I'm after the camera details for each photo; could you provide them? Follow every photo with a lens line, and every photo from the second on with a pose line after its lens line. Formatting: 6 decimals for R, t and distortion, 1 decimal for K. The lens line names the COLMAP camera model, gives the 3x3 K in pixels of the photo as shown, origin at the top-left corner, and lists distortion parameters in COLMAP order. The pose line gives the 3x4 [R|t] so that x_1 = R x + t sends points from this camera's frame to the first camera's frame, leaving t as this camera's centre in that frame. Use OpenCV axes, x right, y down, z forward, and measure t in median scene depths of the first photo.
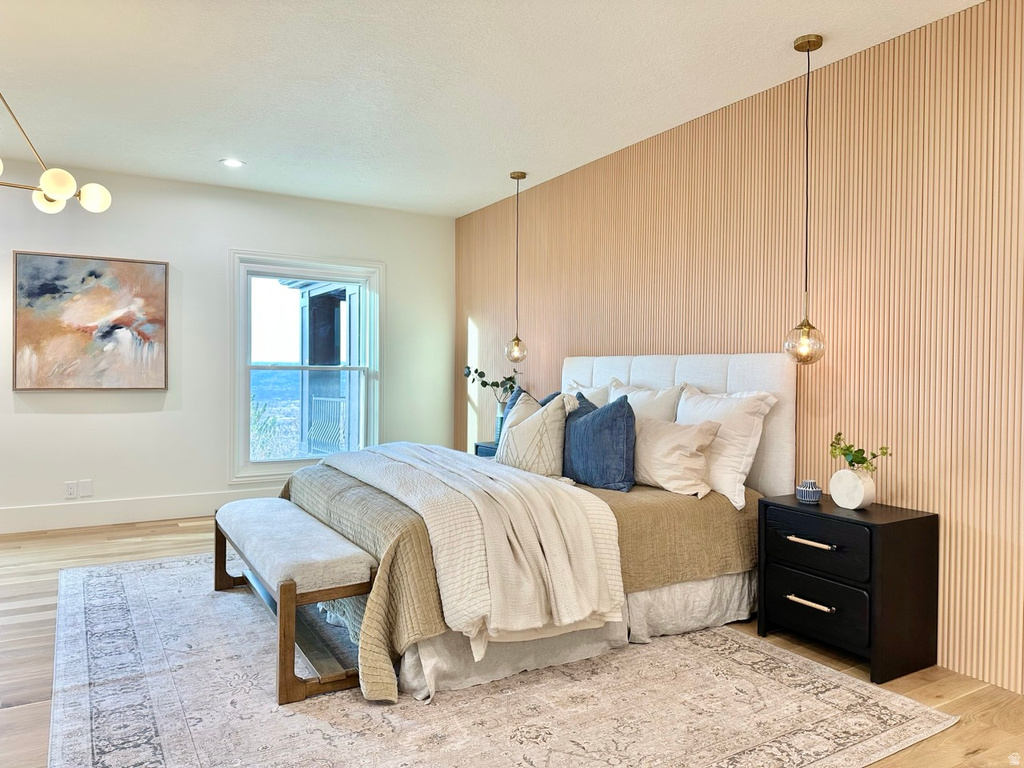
lens RADIAL K [[712.5, 0, 508.2], [0, 712.5, 381.7], [0, 0, 1]] dist [0.050049, -0.071910]
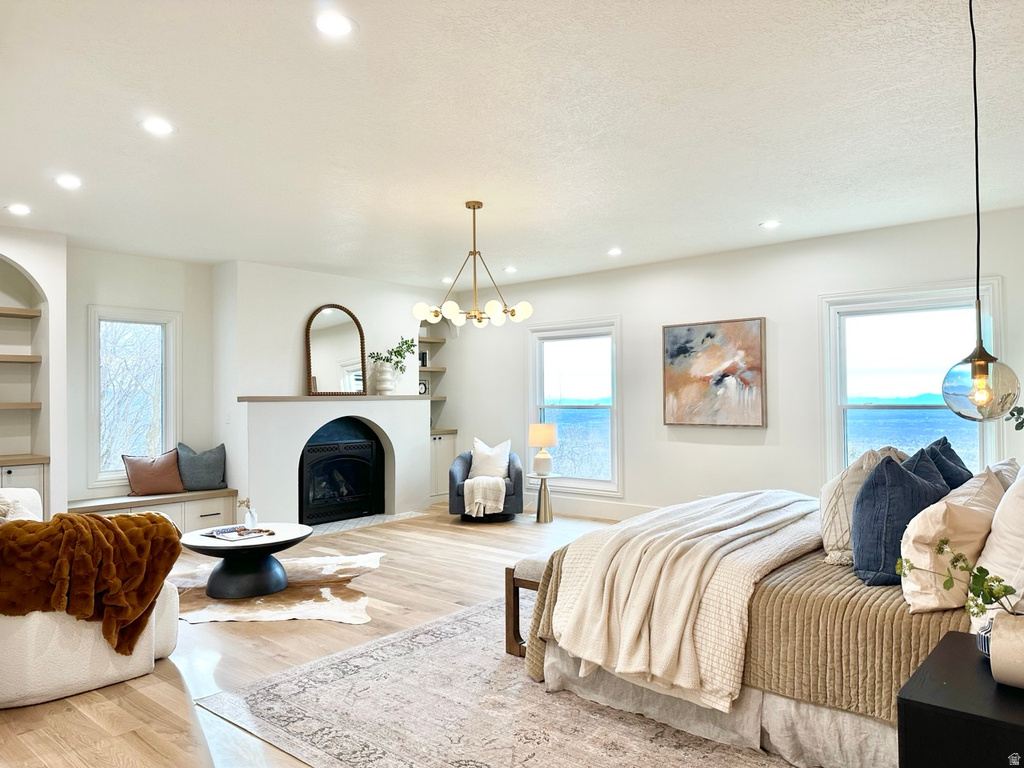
lens RADIAL K [[712.5, 0, 508.2], [0, 712.5, 381.7], [0, 0, 1]] dist [0.050049, -0.071910]
pose [[0.312962, -0.033227, -0.949184, 0.533163], [0.001245, 0.999401, -0.034575, -0.024132], [0.949765, 0.009639, 0.312816, 0.268117]]
